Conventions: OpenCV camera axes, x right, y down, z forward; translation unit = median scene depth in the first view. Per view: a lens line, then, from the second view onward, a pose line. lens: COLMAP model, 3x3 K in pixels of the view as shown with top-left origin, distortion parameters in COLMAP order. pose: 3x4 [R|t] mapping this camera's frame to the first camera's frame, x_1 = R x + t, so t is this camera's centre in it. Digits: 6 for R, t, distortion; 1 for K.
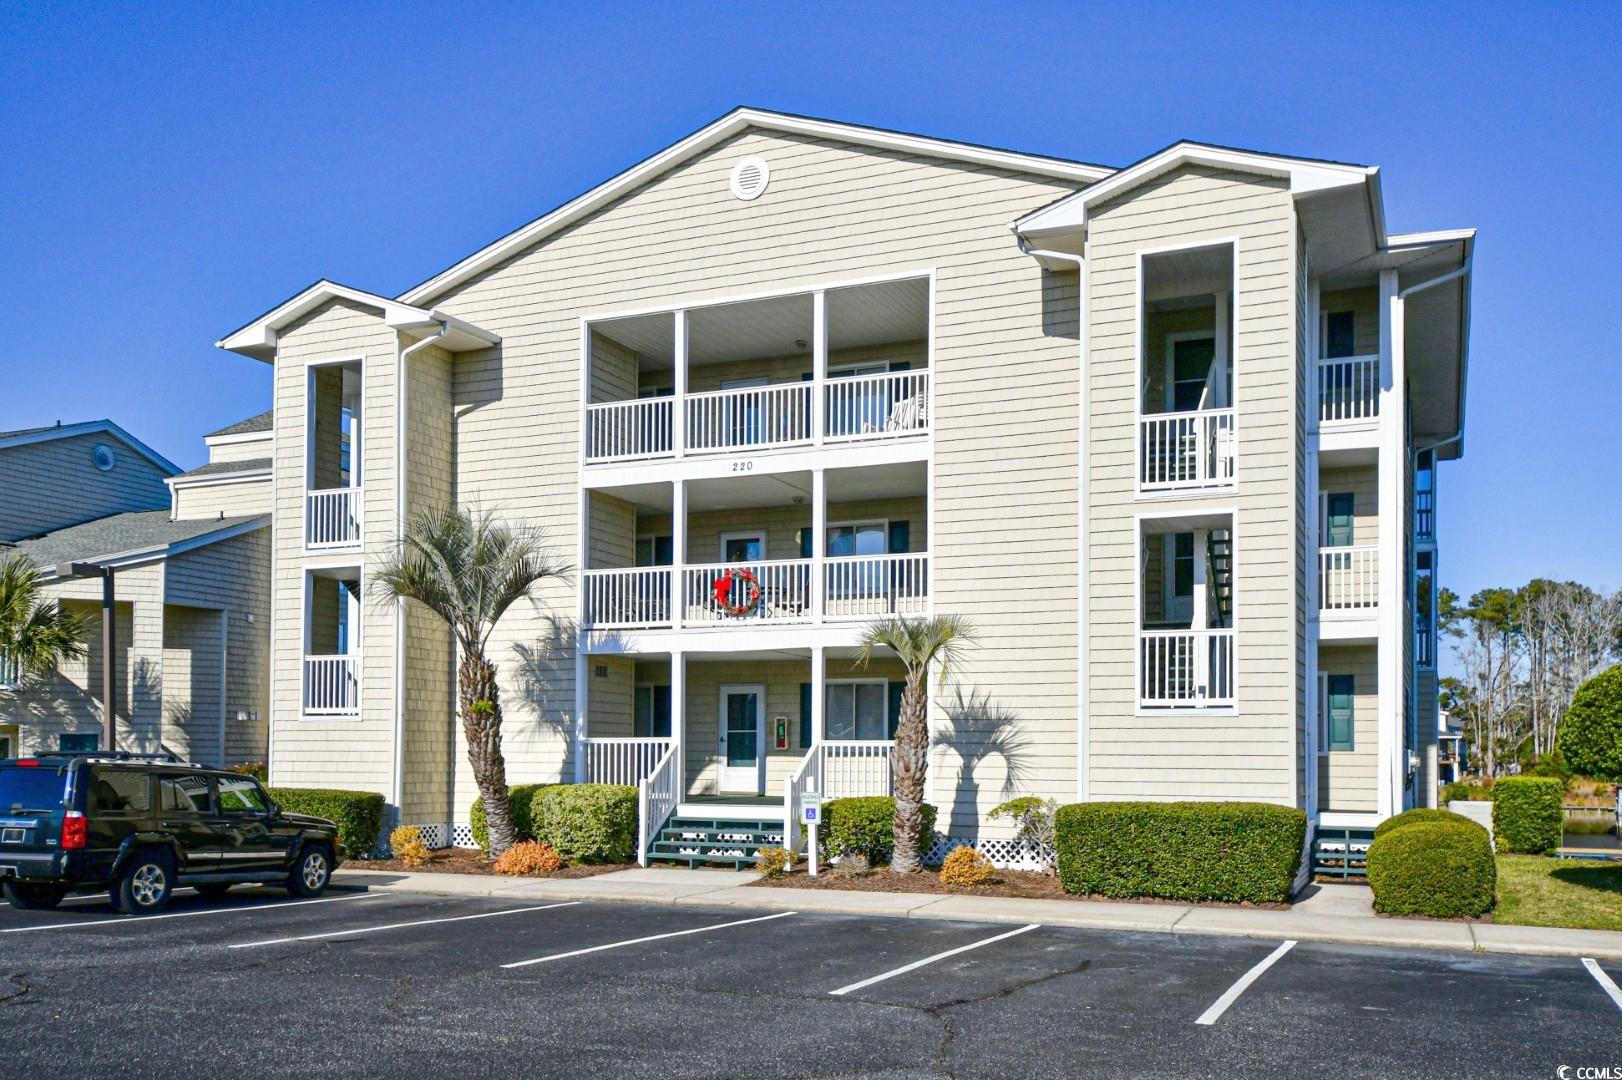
lens RADIAL K [[1382.6, 0, 812.2], [0, 1382.6, 542.4], [0, 0, 1]] dist [-0.000241, 0.021700]
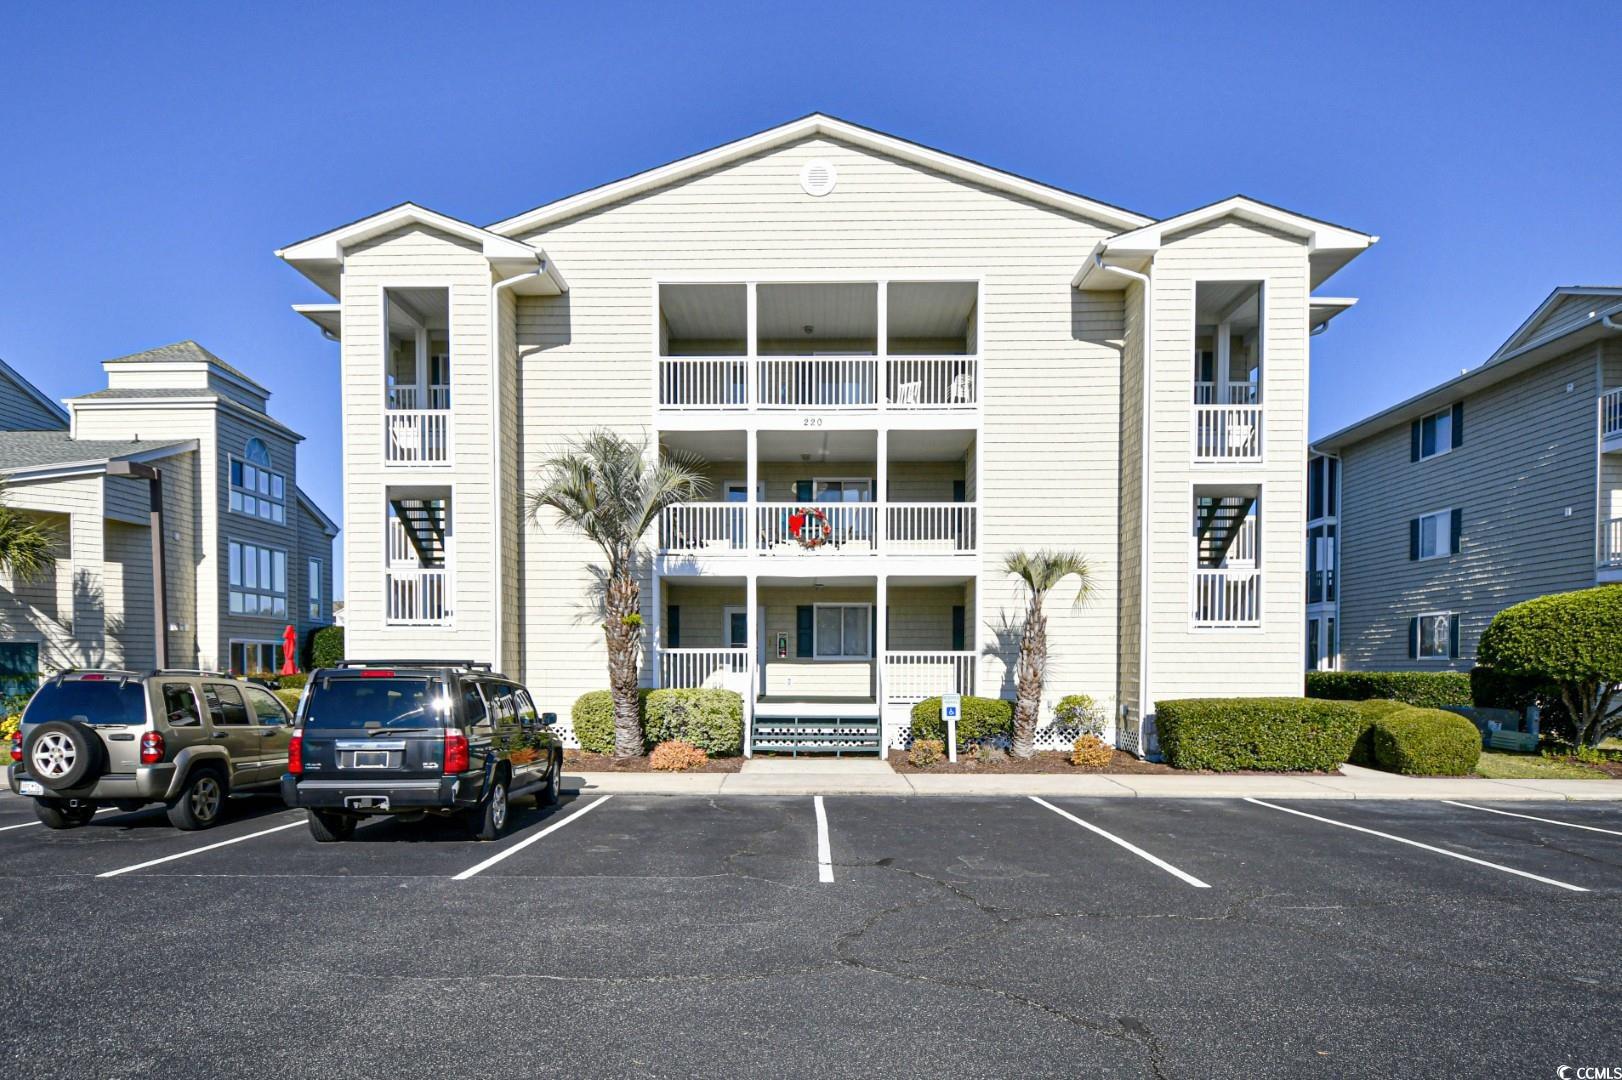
lens RADIAL K [[926.4, 0, 807.2], [0, 926.4, 586.5], [0, 0, 1]] dist [0.002170, -0.004300]
pose [[0.931303, 0.028553, 0.363124, -0.333350], [-0.054345, 0.996657, 0.061009, 0.036624], [-0.360168, -0.076552, 0.929741, 0.244830]]
